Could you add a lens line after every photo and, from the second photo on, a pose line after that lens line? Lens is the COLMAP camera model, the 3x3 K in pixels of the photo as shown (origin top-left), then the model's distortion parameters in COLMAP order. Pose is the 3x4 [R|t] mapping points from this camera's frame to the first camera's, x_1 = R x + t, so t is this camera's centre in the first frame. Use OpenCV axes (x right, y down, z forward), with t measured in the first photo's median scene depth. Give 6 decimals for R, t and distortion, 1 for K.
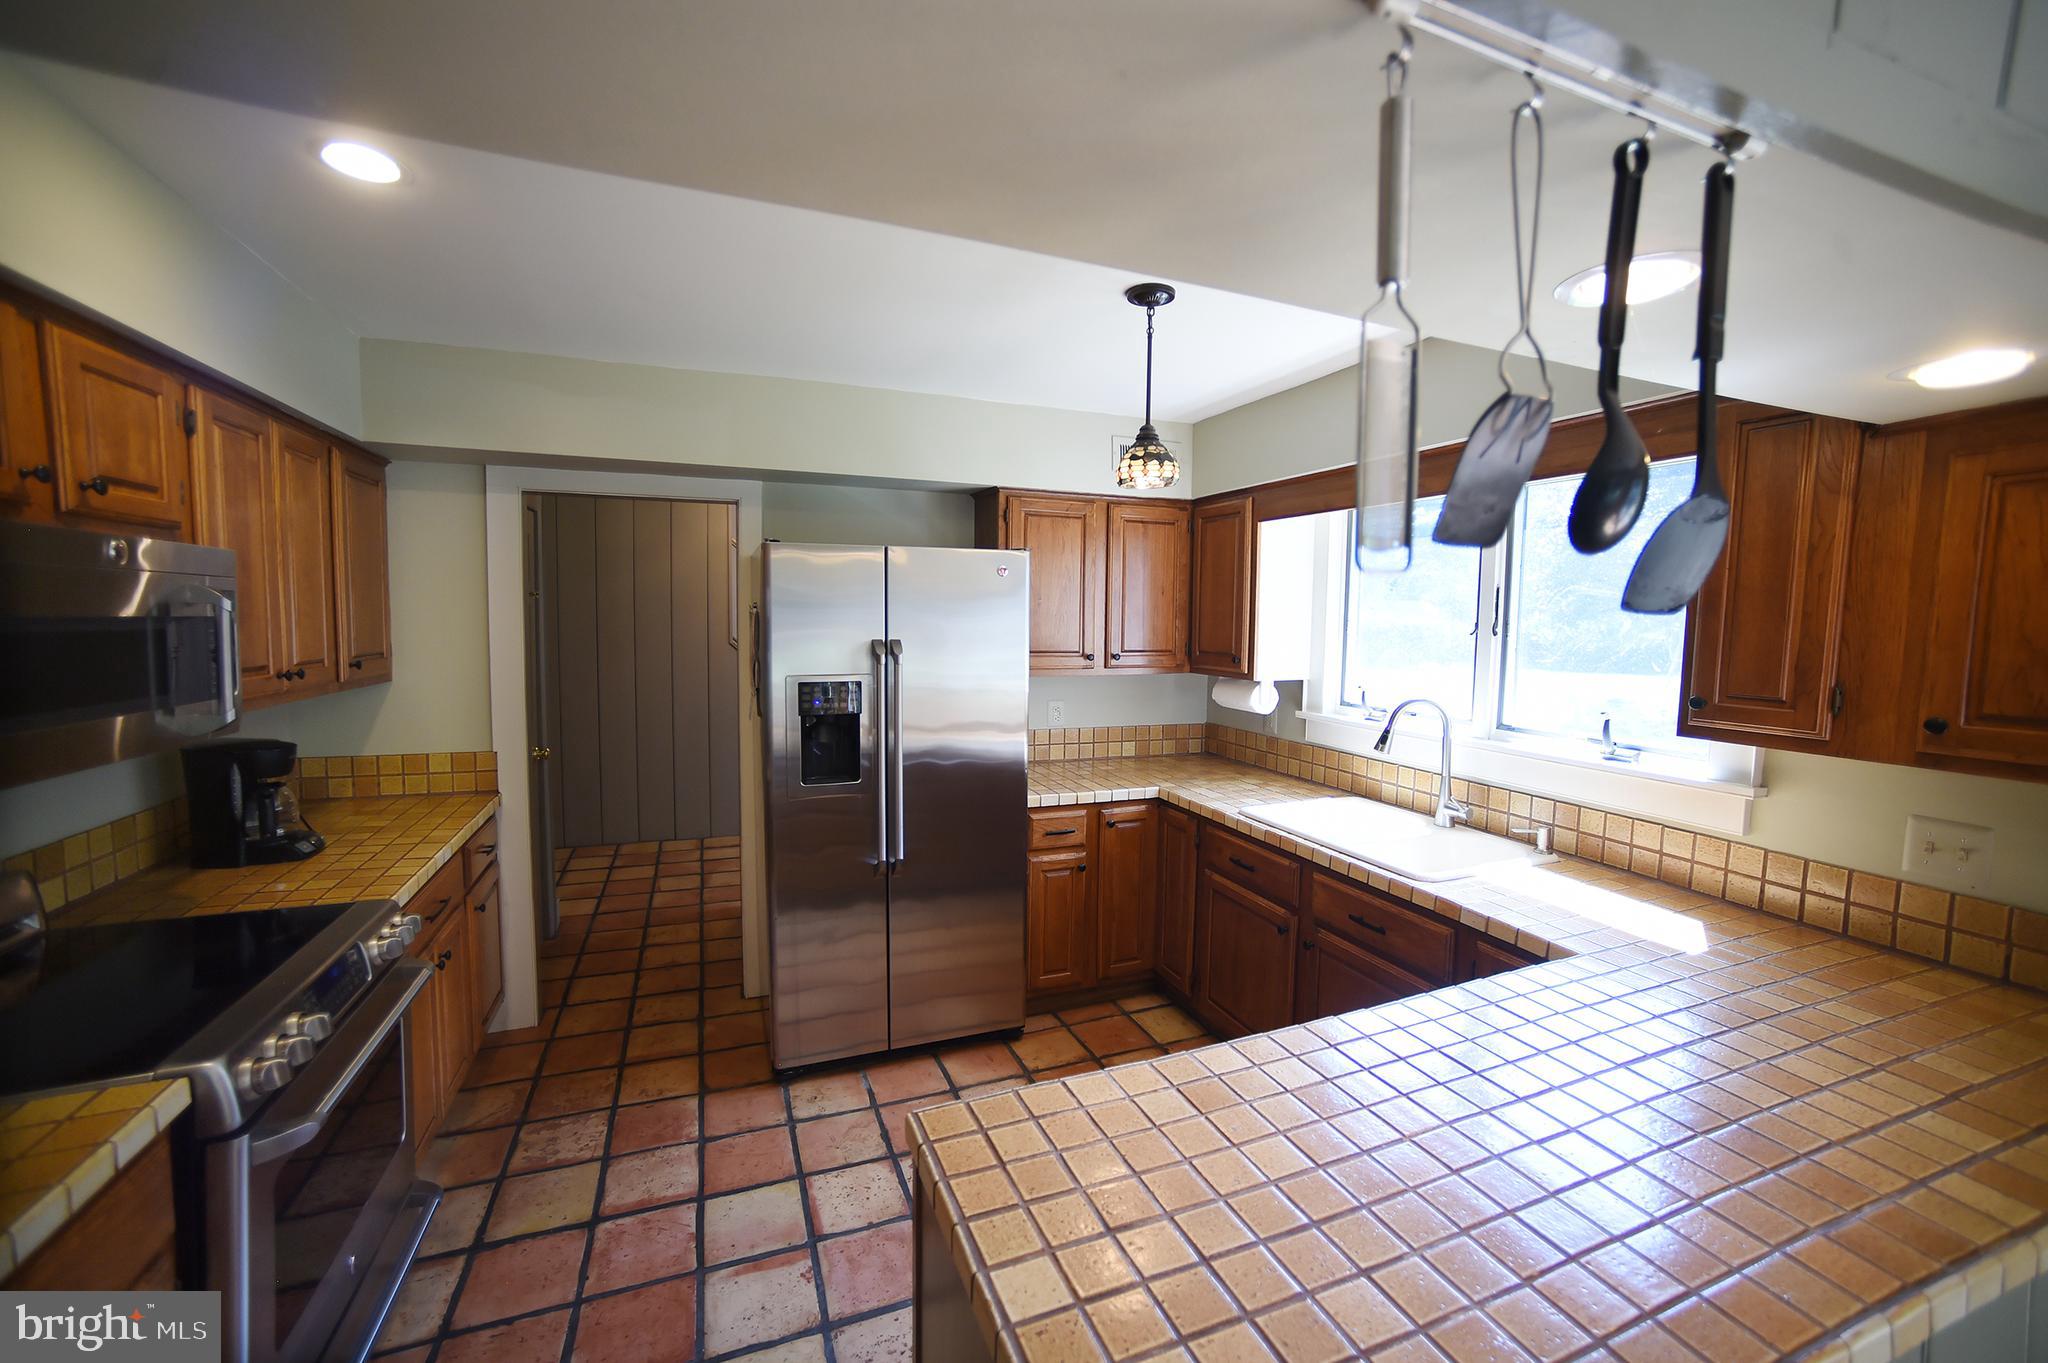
lens RADIAL K [[803.4, 0, 1024.0], [0, 803.4, 681.5], [0, 0, 1]] dist [-0.032369, 0.000419]
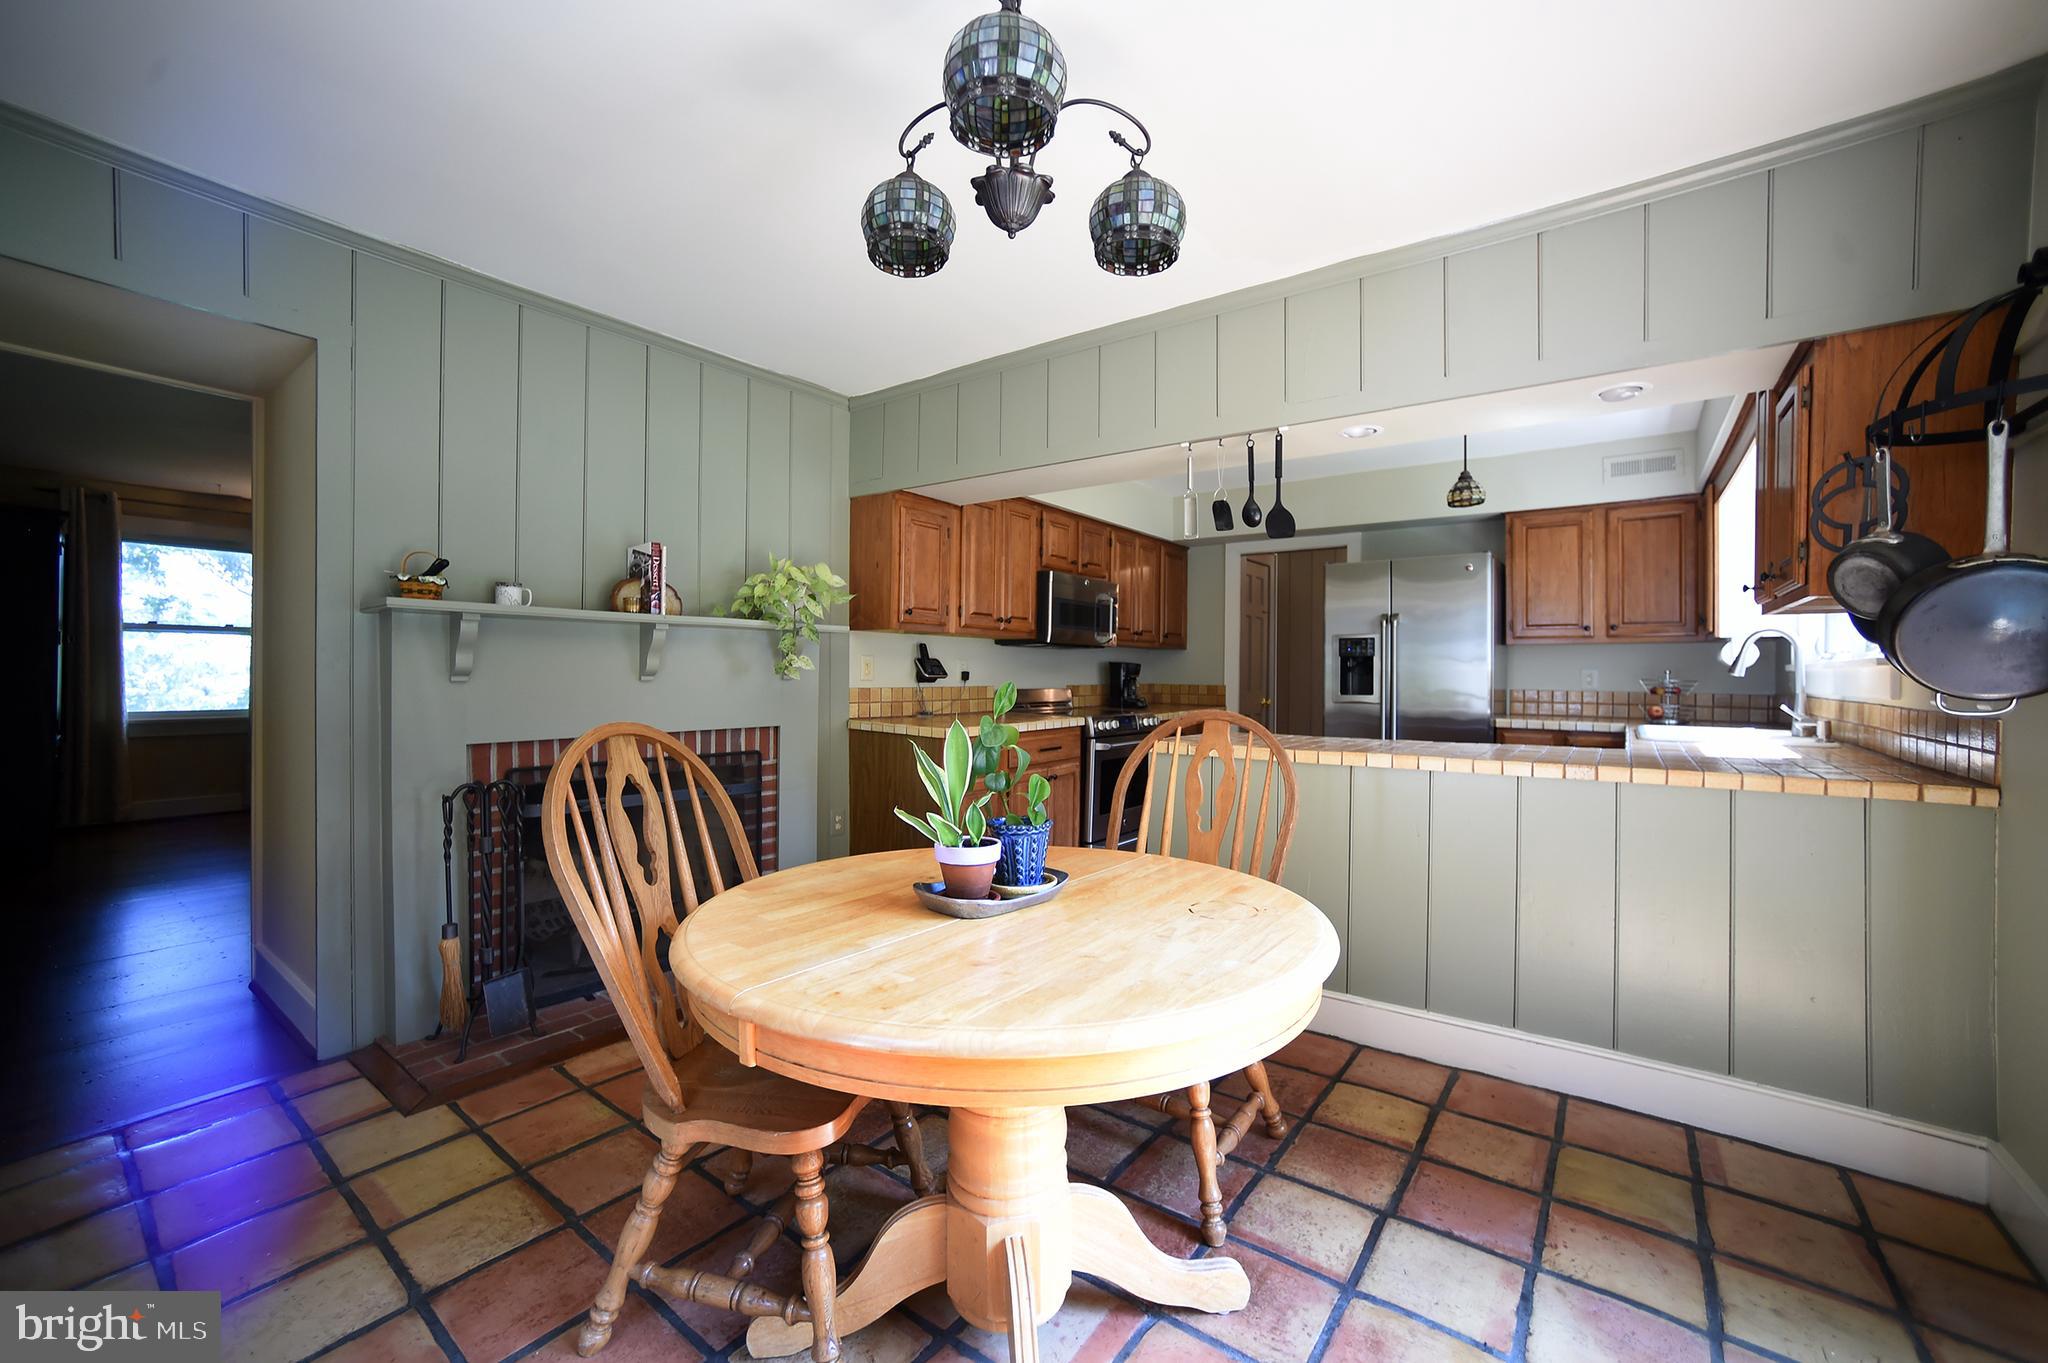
lens RADIAL K [[803.4, 0, 1024.0], [0, 803.4, 681.5], [0, 0, 1]] dist [-0.032369, 0.000419]
pose [[0.535535, 0.000893, -0.844512, 0.859857], [-0.072603, 0.996346, -0.044986, 0.229502], [0.841386, 0.085406, 0.533643, -0.566298]]
